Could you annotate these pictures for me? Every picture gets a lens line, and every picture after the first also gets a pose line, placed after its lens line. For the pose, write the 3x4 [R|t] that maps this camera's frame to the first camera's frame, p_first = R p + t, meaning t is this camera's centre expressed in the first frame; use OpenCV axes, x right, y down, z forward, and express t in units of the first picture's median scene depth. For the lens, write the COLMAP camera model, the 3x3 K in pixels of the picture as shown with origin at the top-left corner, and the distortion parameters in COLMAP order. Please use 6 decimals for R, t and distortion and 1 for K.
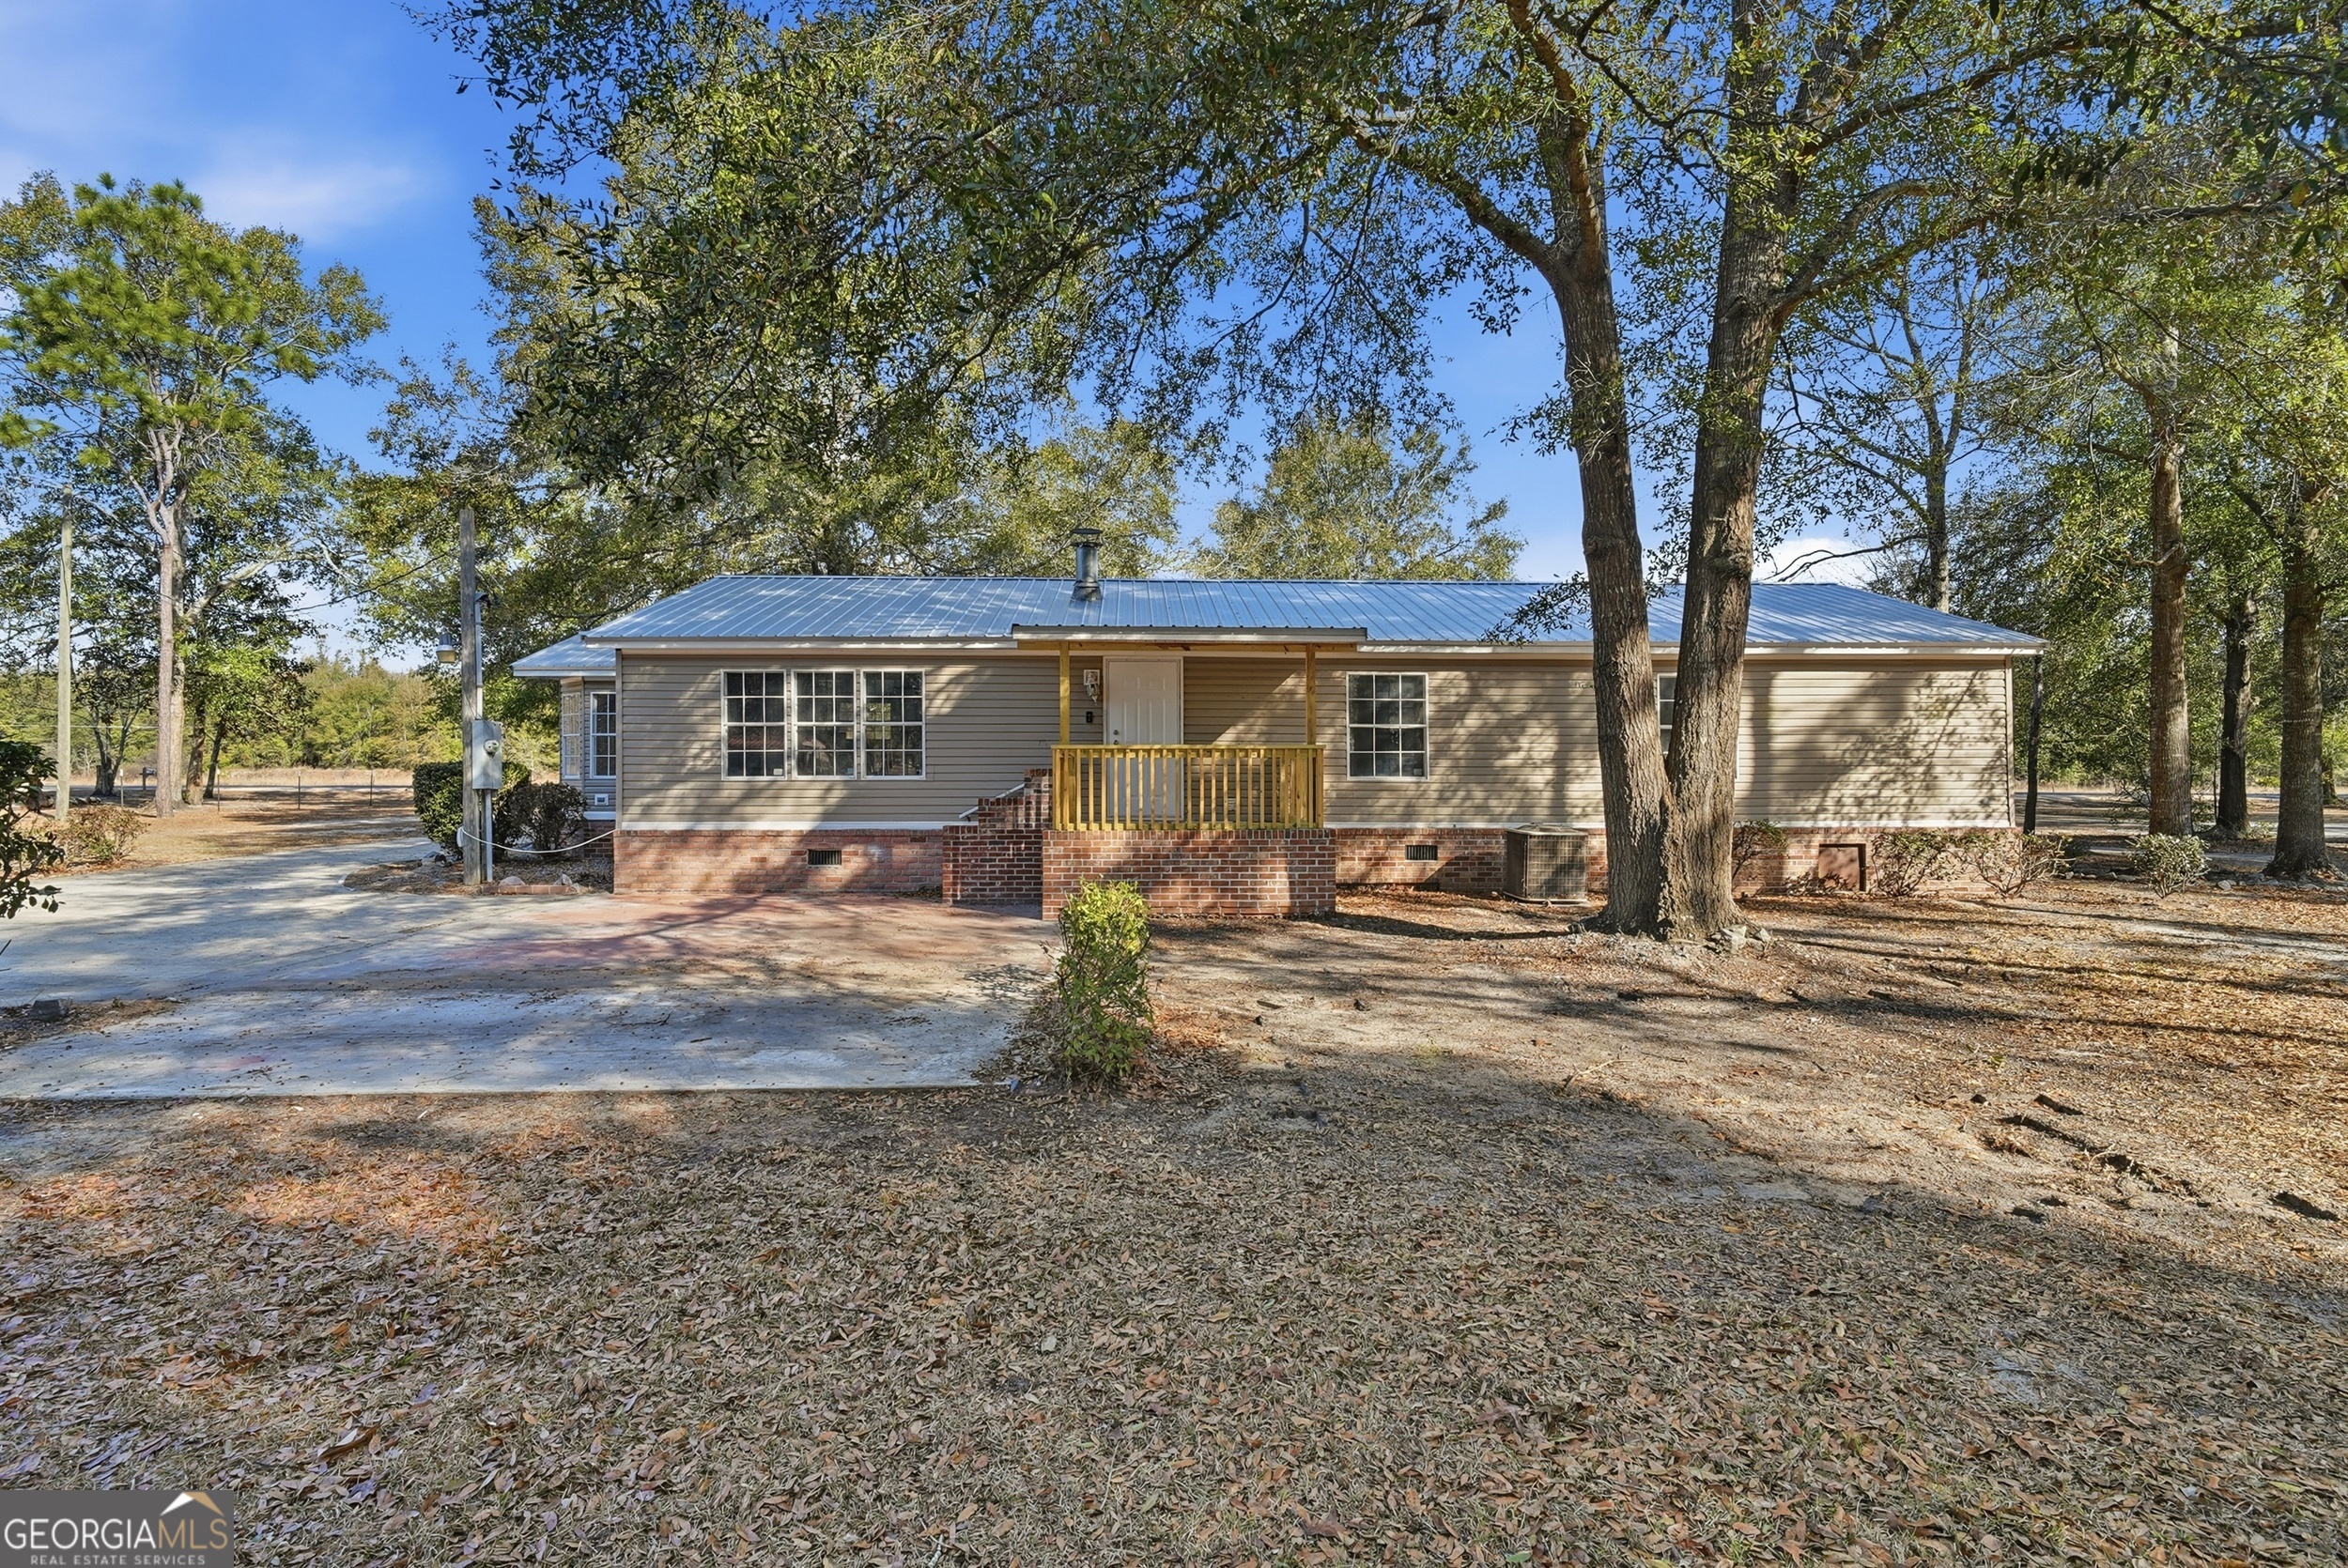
lens RADIAL K [[1106.4, 0, 1177.1], [0, 1106.4, 766.4], [0, 0, 1]] dist [0.000664, -0.001538]
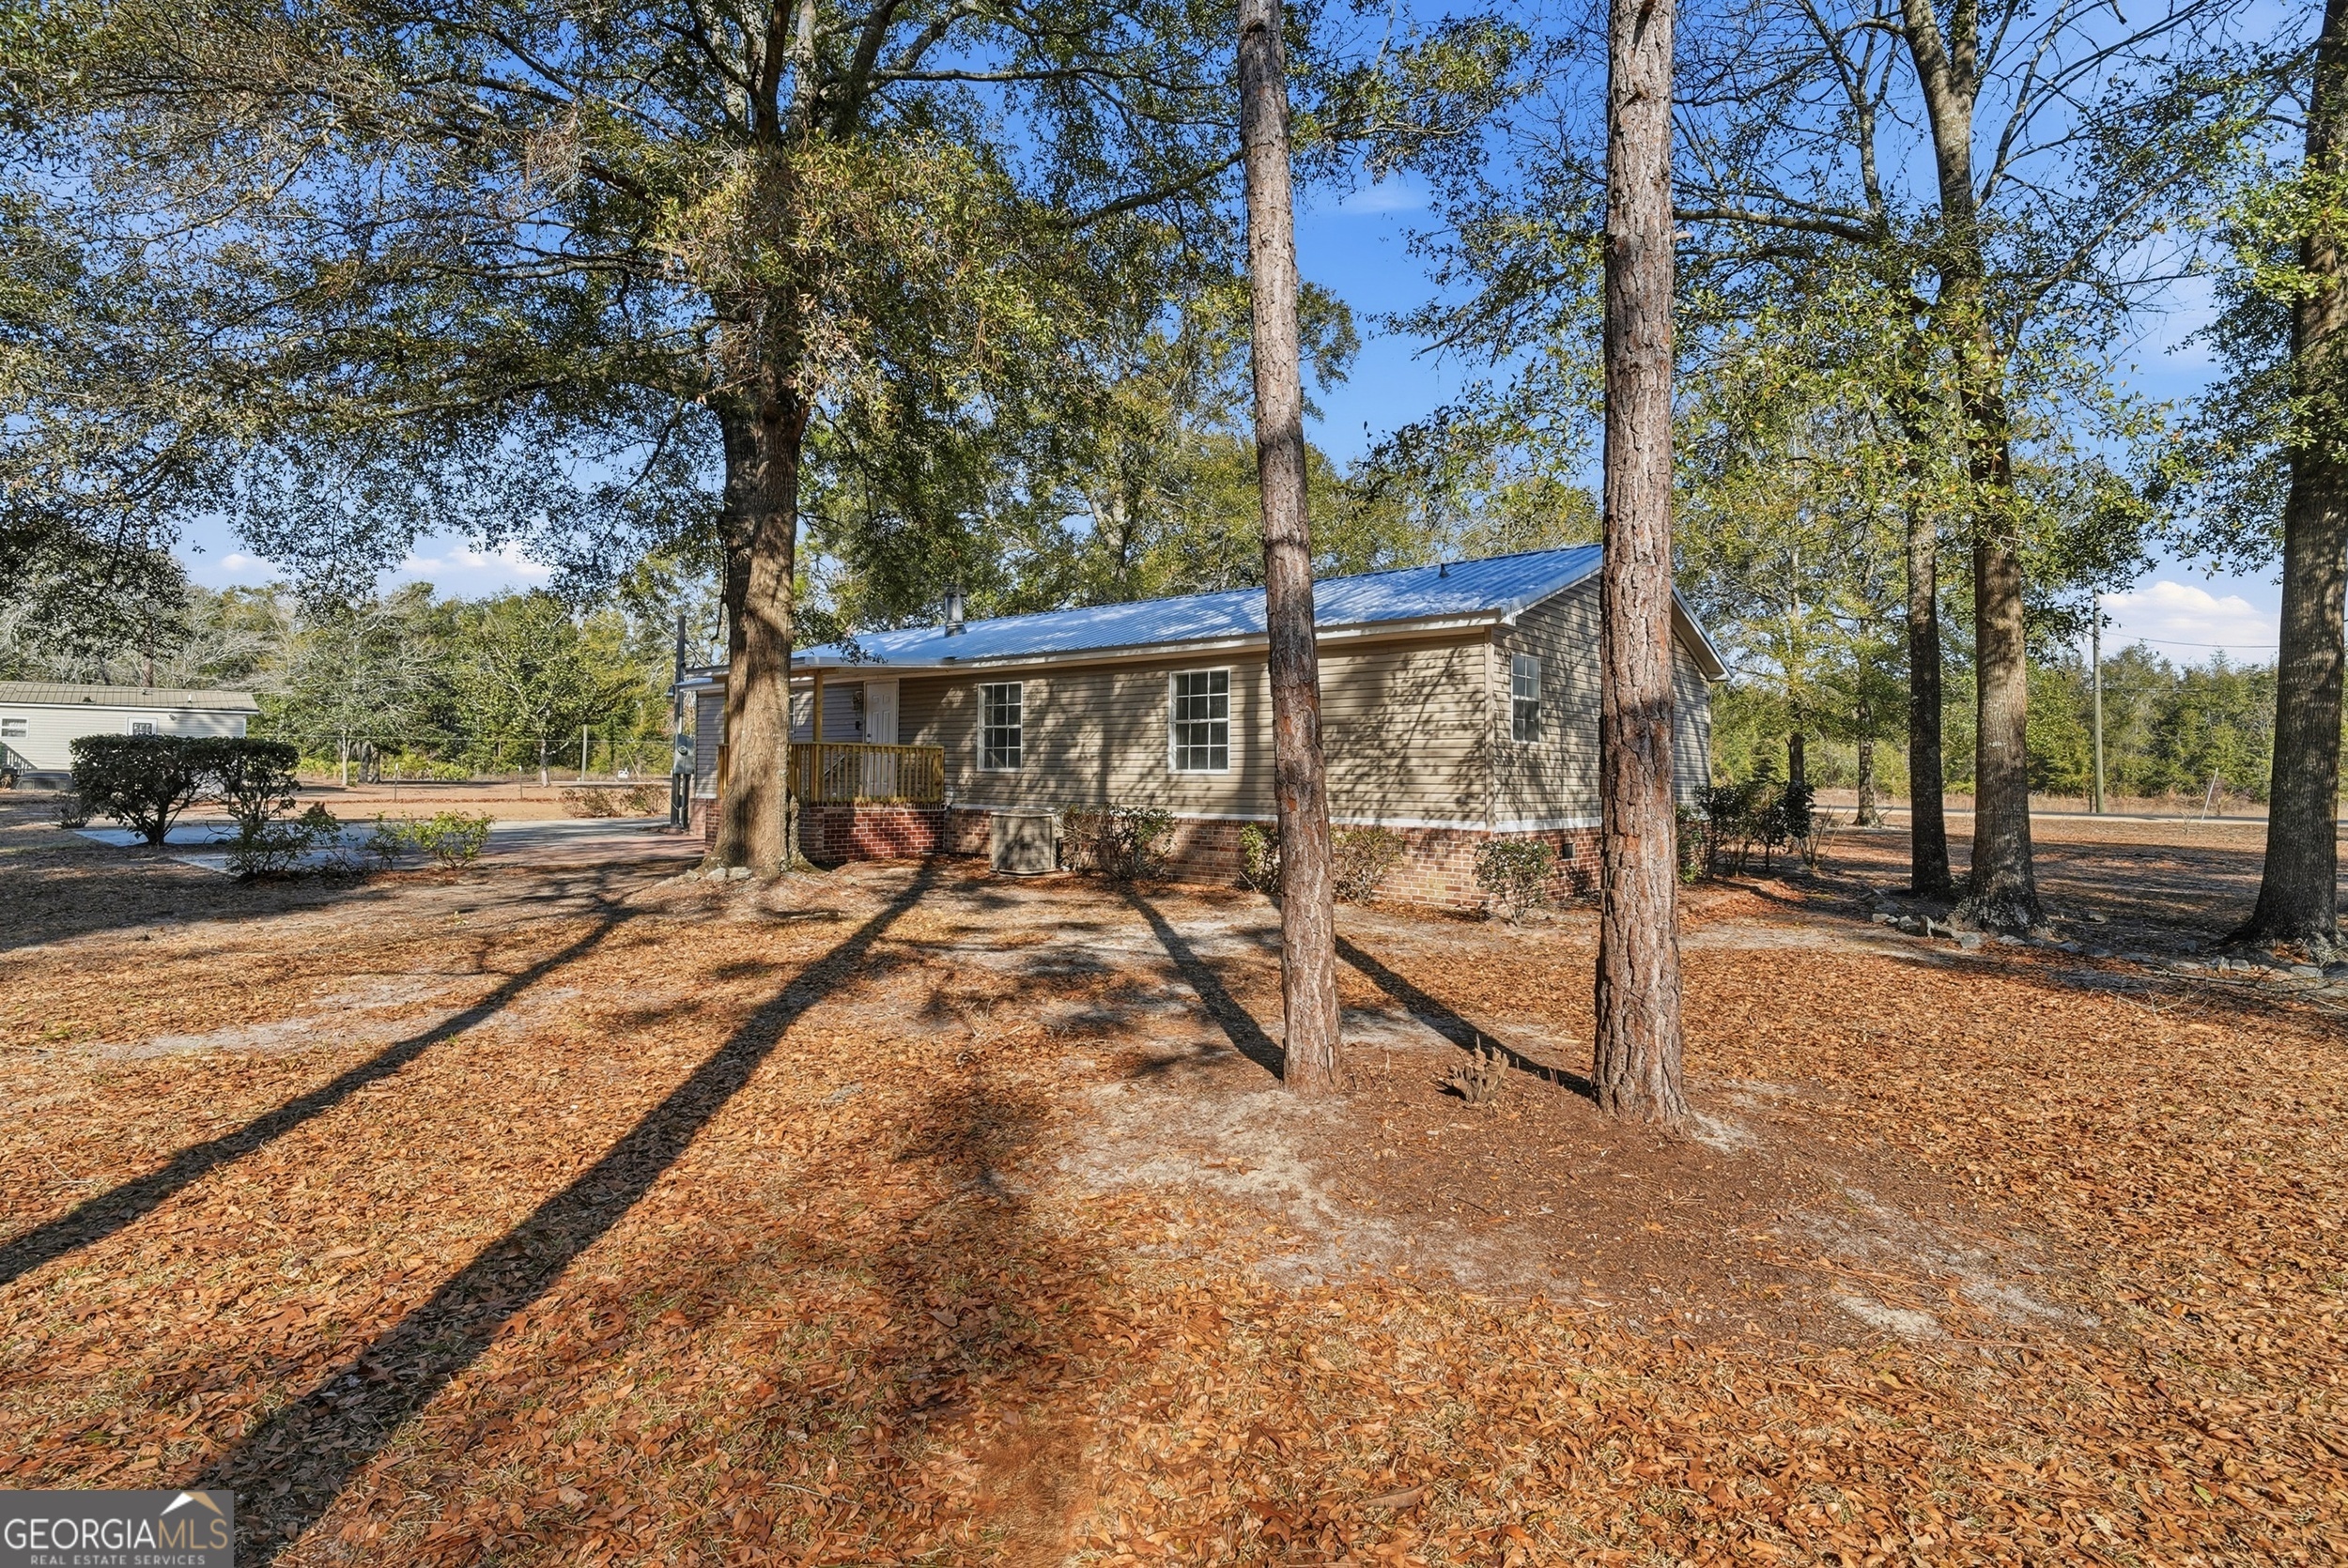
lens RADIAL K [[1106.4, 0, 1177.1], [0, 1106.4, 766.4], [0, 0, 1]] dist [0.000664, -0.001538]
pose [[0.751295, 0.001382, -0.659965, 1.139128], [0.004216, 0.999967, 0.006892, -0.000756], [0.659953, -0.007960, 0.751265, 0.210033]]
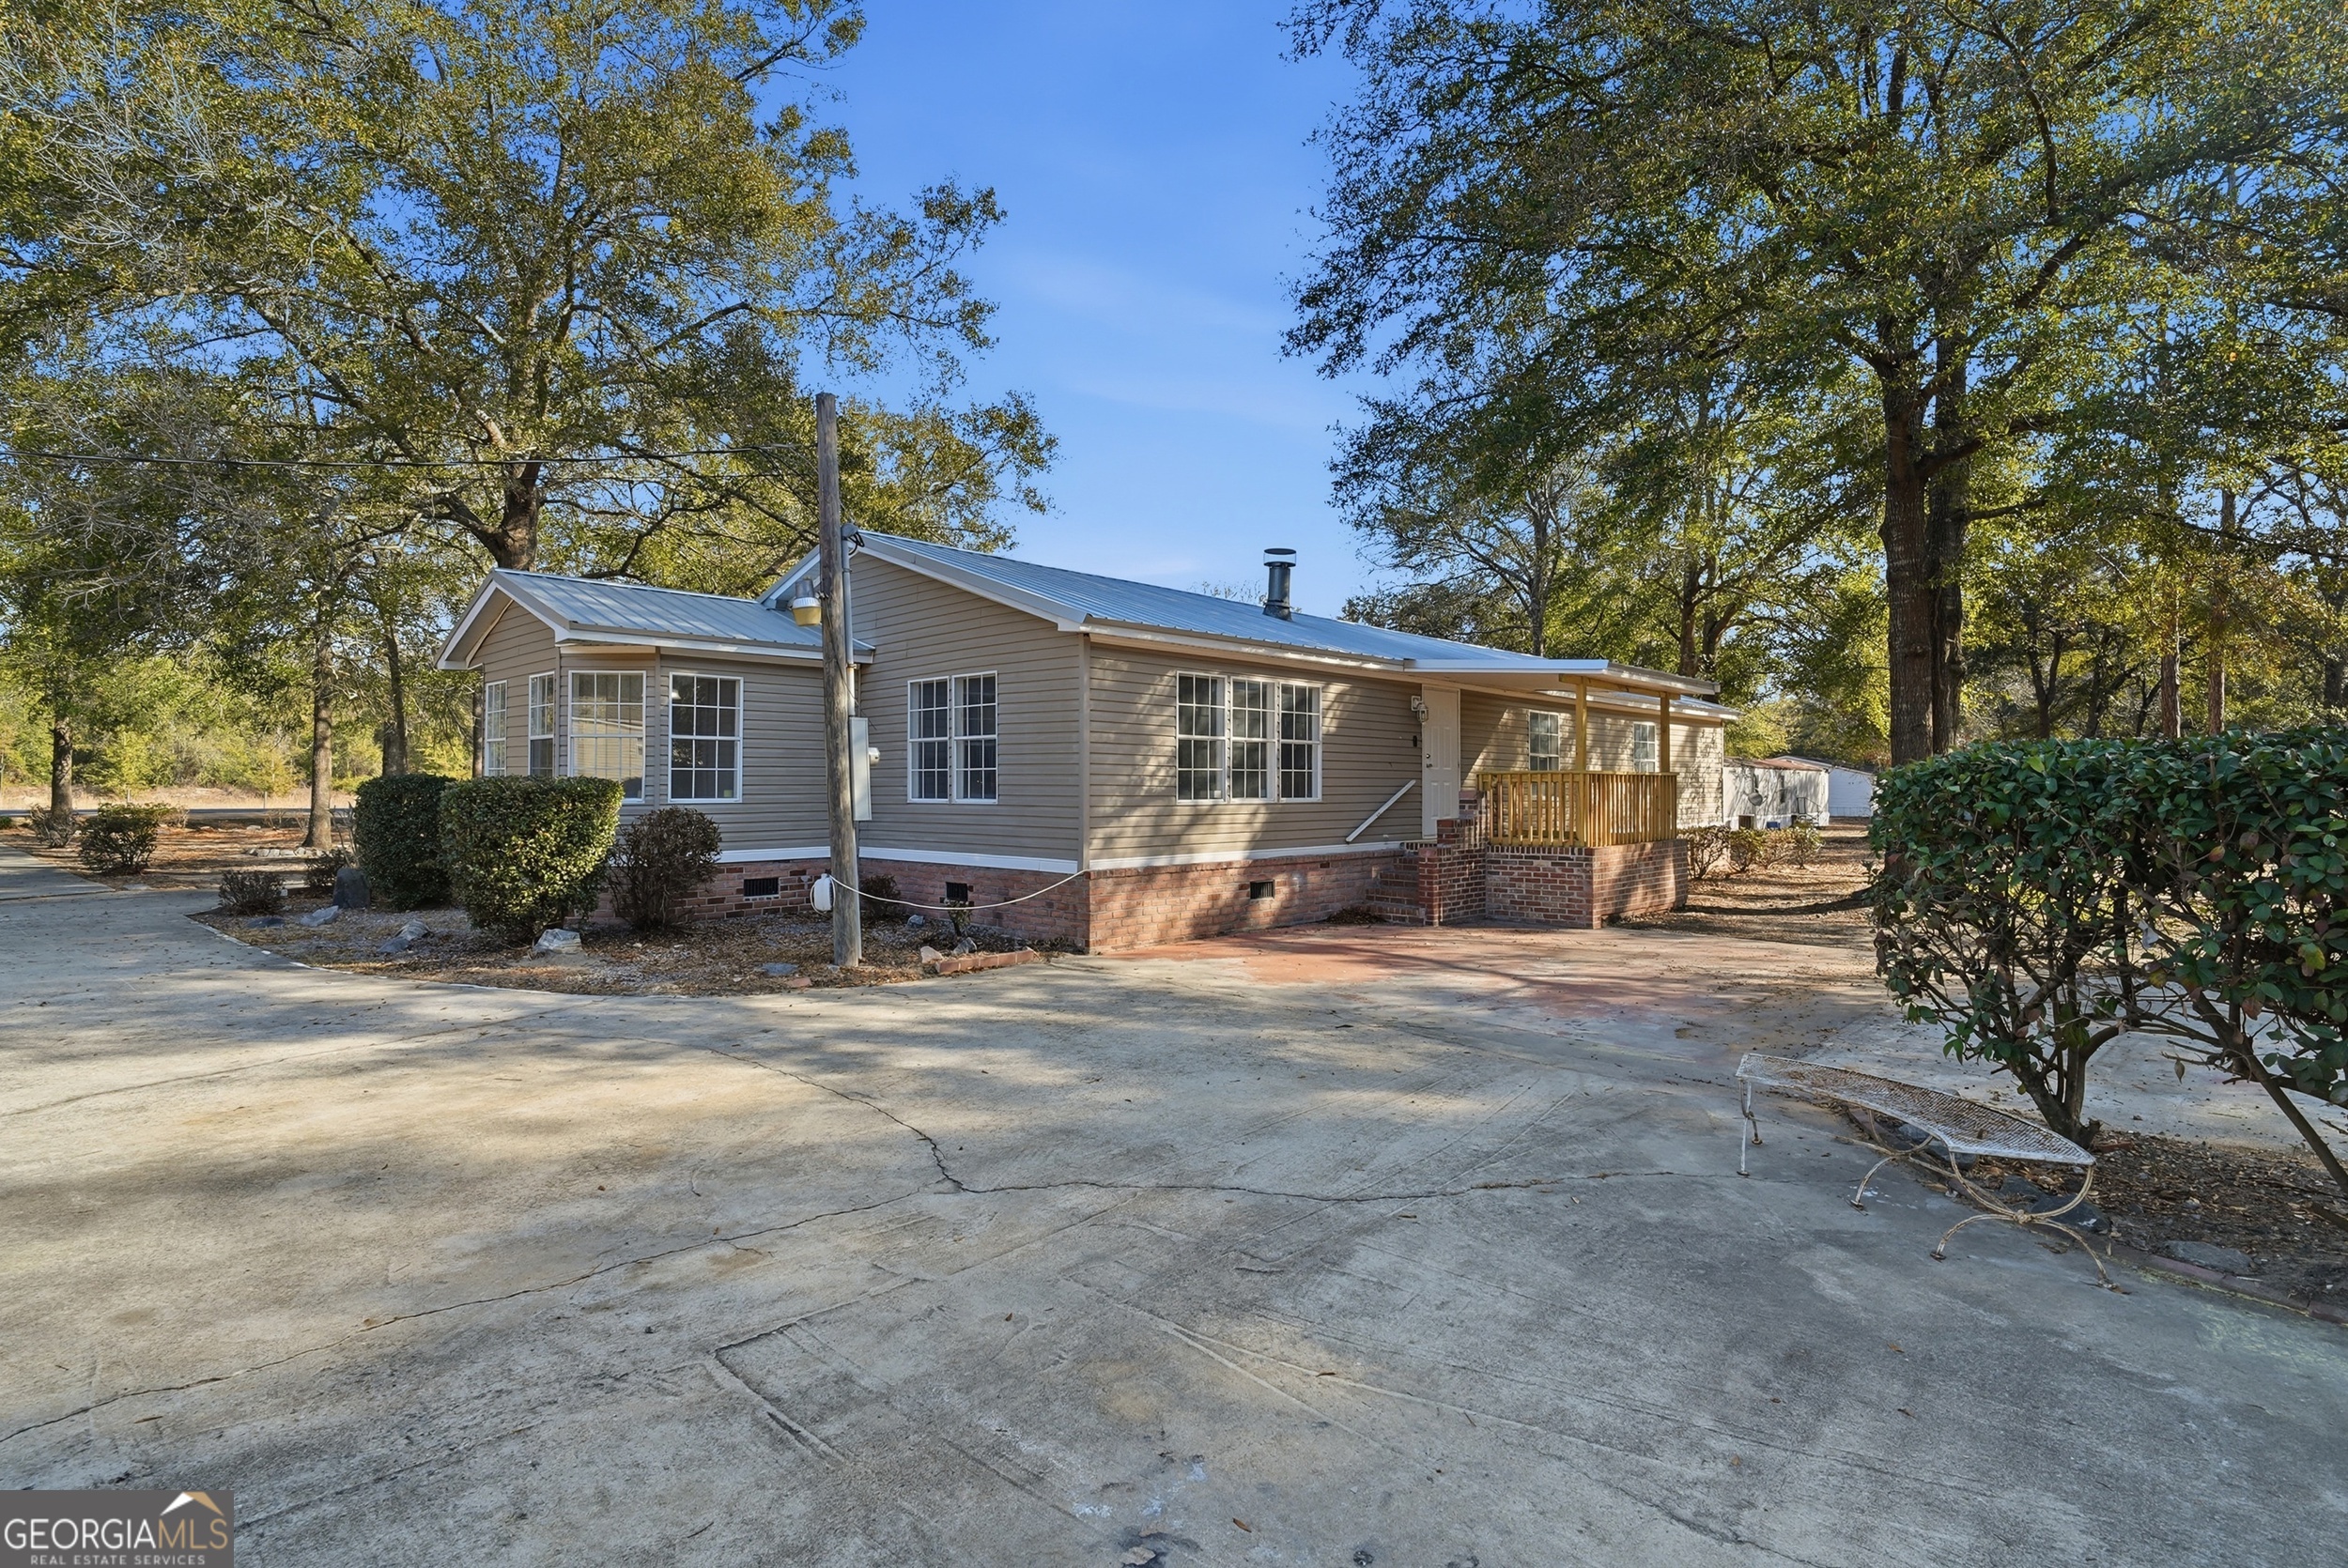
lens RADIAL K [[1106.4, 0, 1177.1], [0, 1106.4, 766.4], [0, 0, 1]] dist [0.000664, -0.001538]
pose [[0.742500, 0.014391, 0.669691, -0.929597], [-0.004805, 0.999858, -0.016159, -0.002155], [-0.669829, 0.008780, 0.742464, 0.367831]]
